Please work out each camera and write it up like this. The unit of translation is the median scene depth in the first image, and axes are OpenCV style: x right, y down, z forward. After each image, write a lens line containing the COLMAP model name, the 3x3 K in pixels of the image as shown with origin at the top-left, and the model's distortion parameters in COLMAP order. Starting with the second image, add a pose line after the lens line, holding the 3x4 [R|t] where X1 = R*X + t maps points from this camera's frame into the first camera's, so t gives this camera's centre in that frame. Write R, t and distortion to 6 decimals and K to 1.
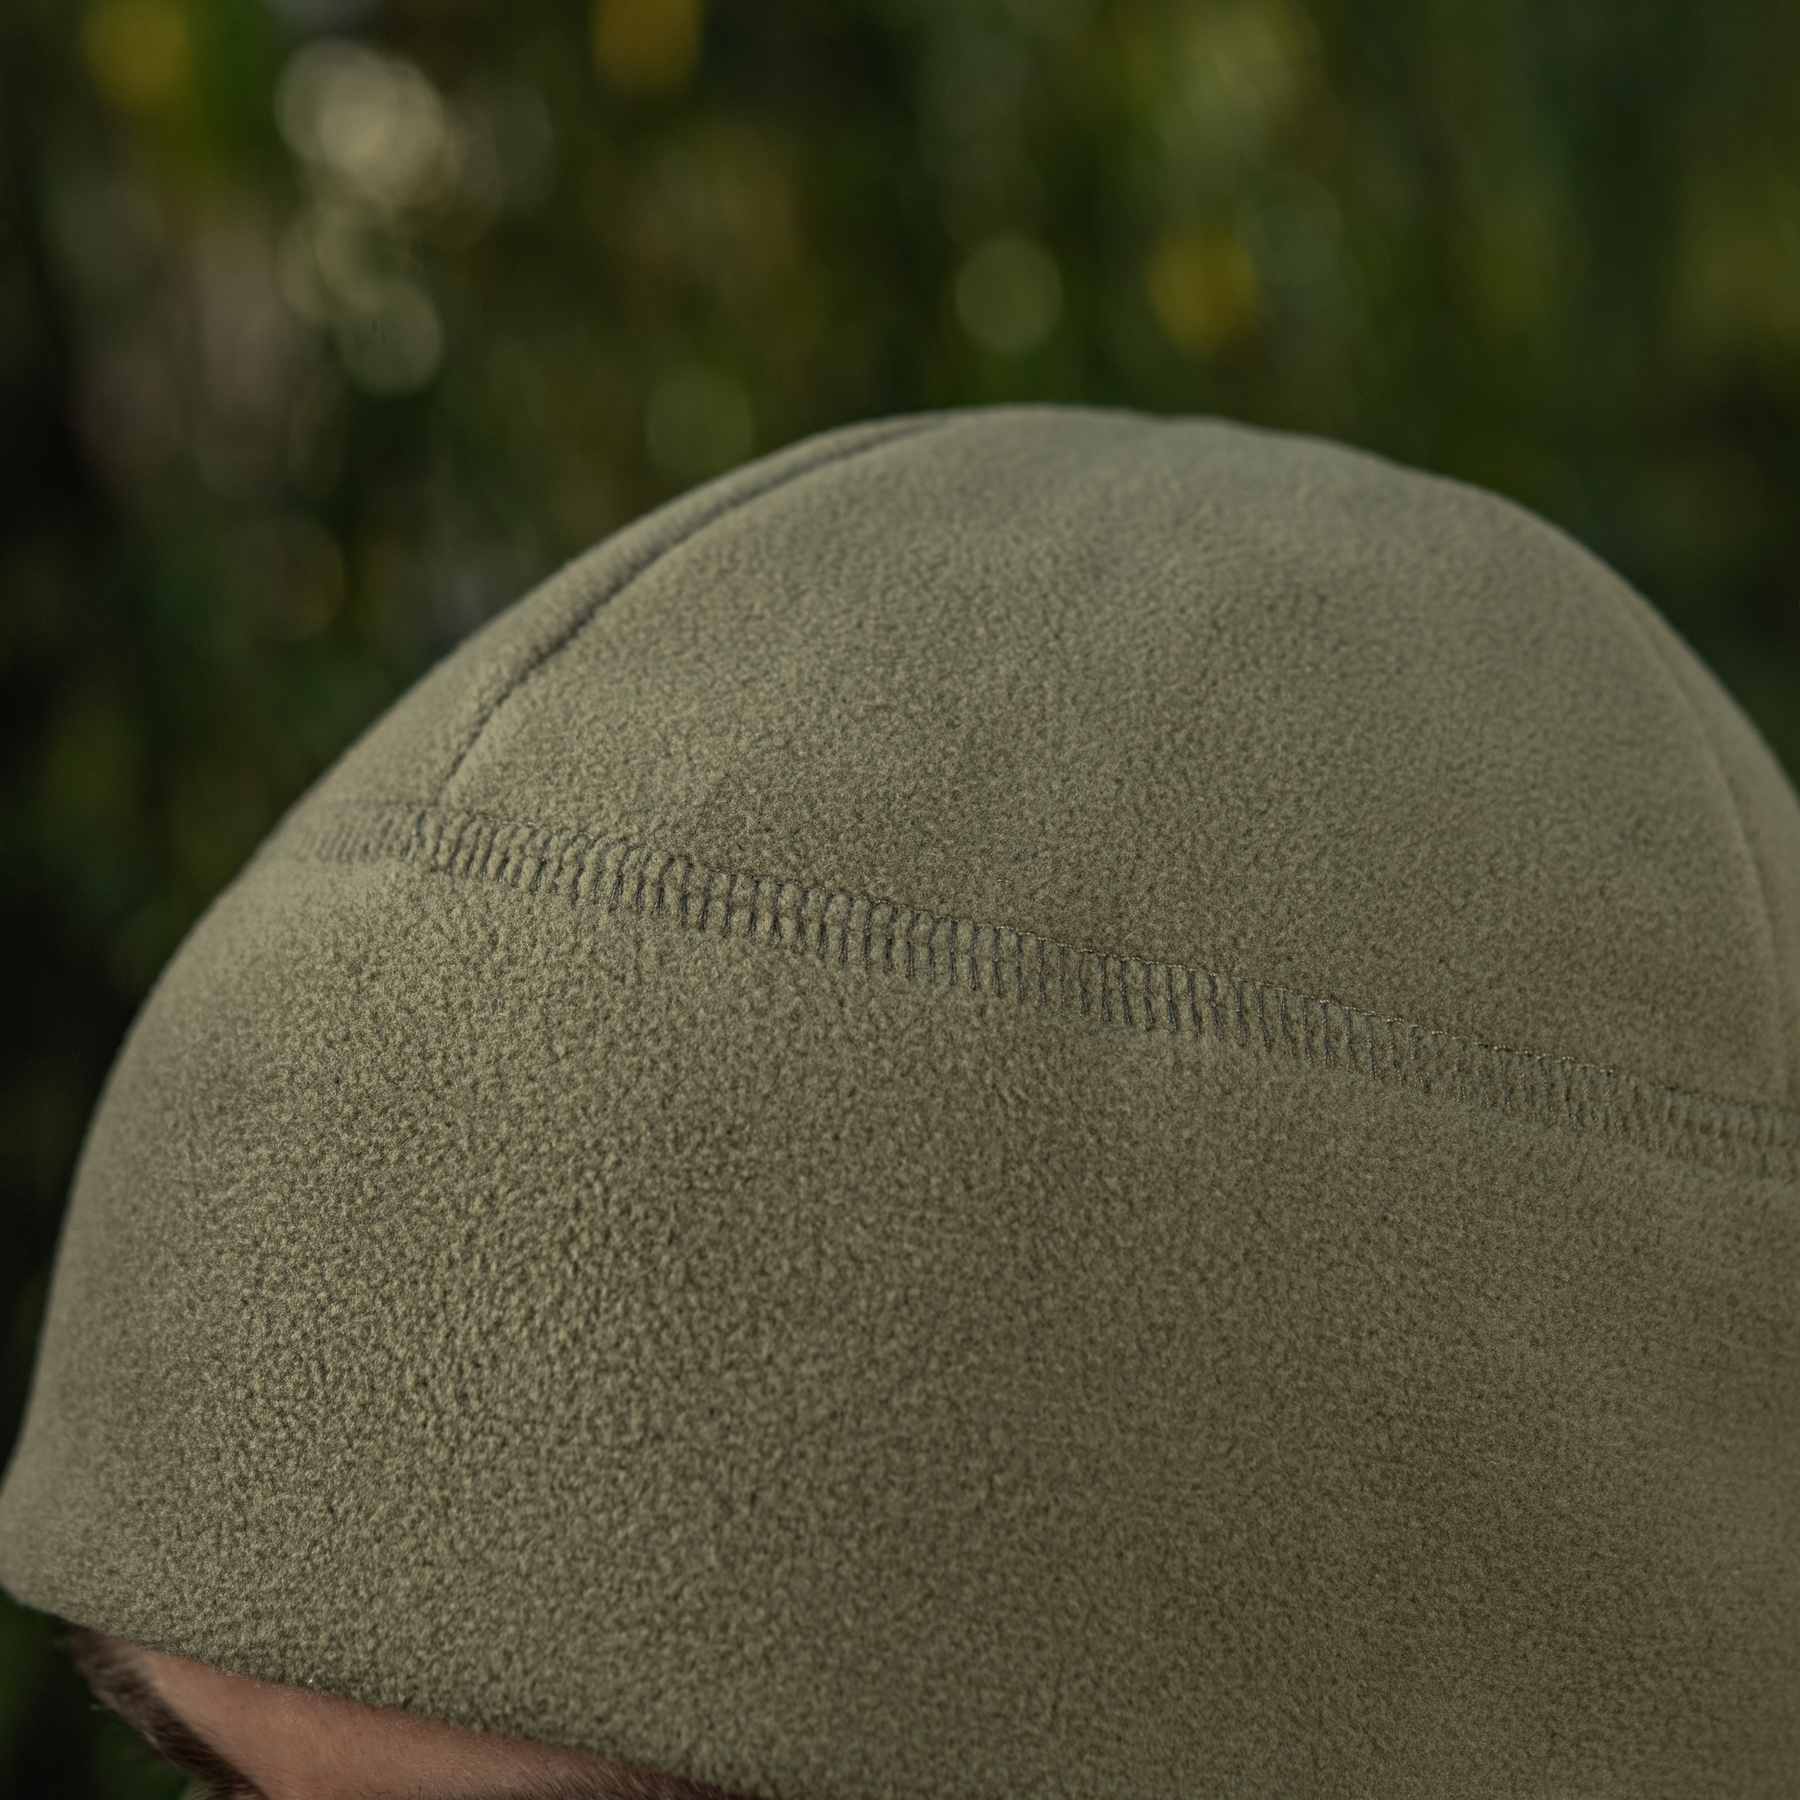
lens RADIAL K [[4429.8, 0, 899.1], [0, 4429.8, 894.6], [0, 0, 1]] dist [0.089791, 0.000000]
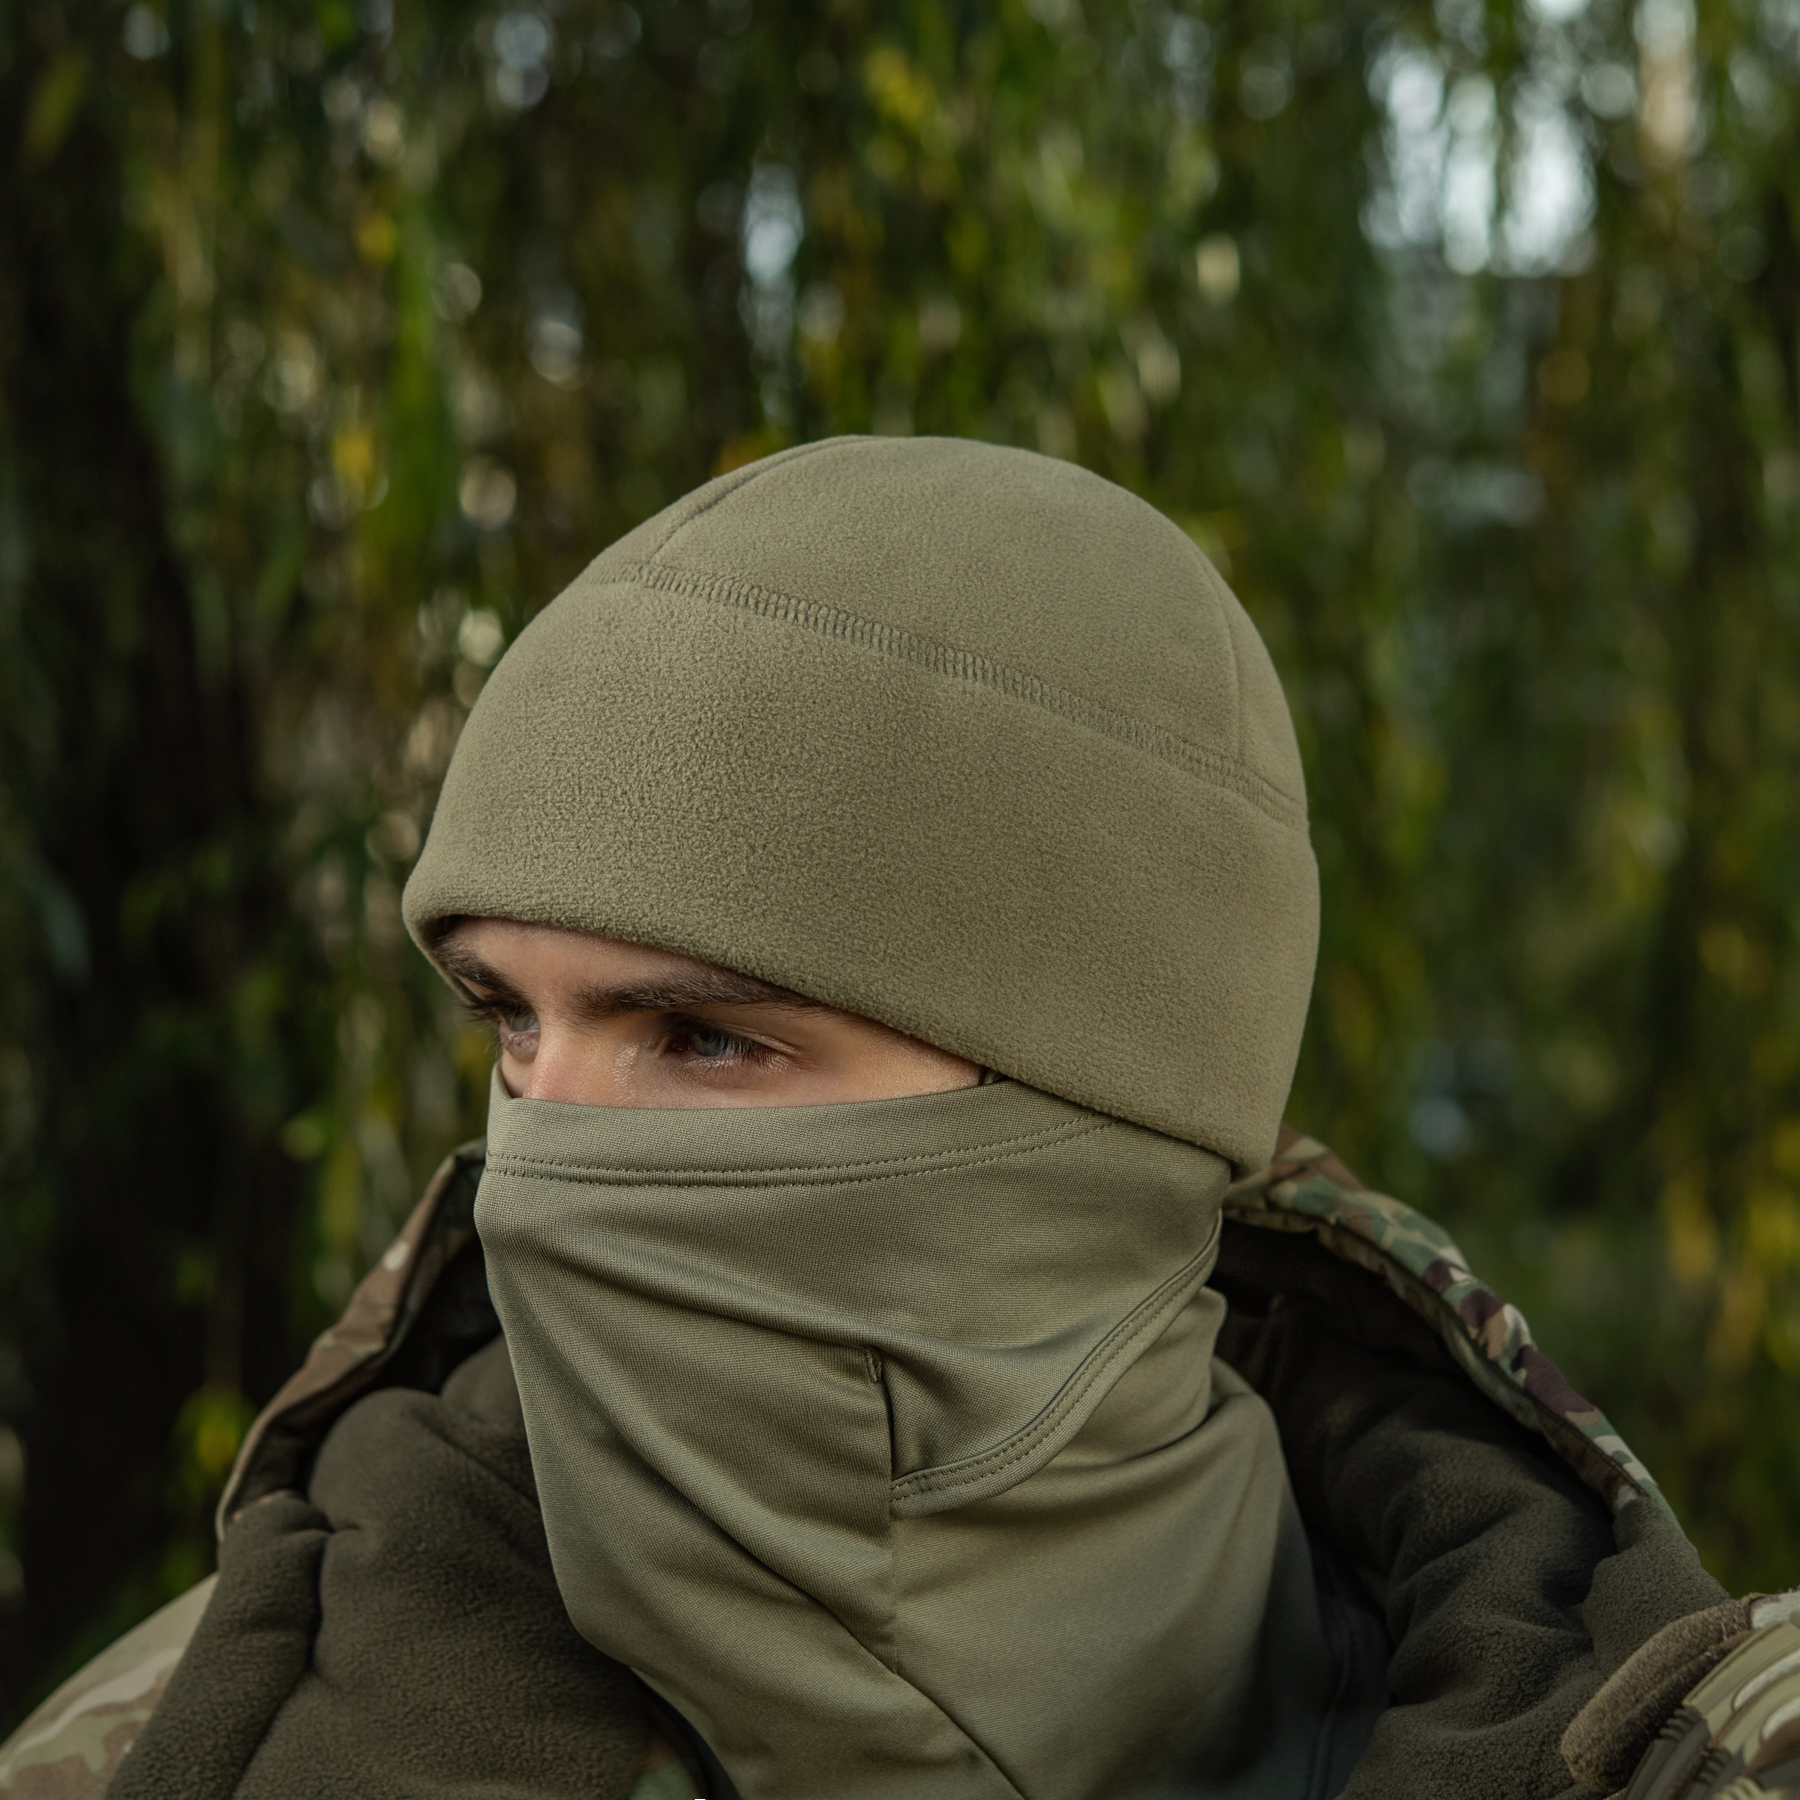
lens RADIAL K [[4429.8, 0, 898.0], [0, 4429.8, 905.0], [0, 0, 1]] dist [0.089791, 0.000000]
pose [[0.995503, 0.094423, 0.007686, 0.021205], [-0.092696, 0.987610, -0.126628, 0.439588], [-0.019548, 0.125346, 0.991920, -1.258376]]
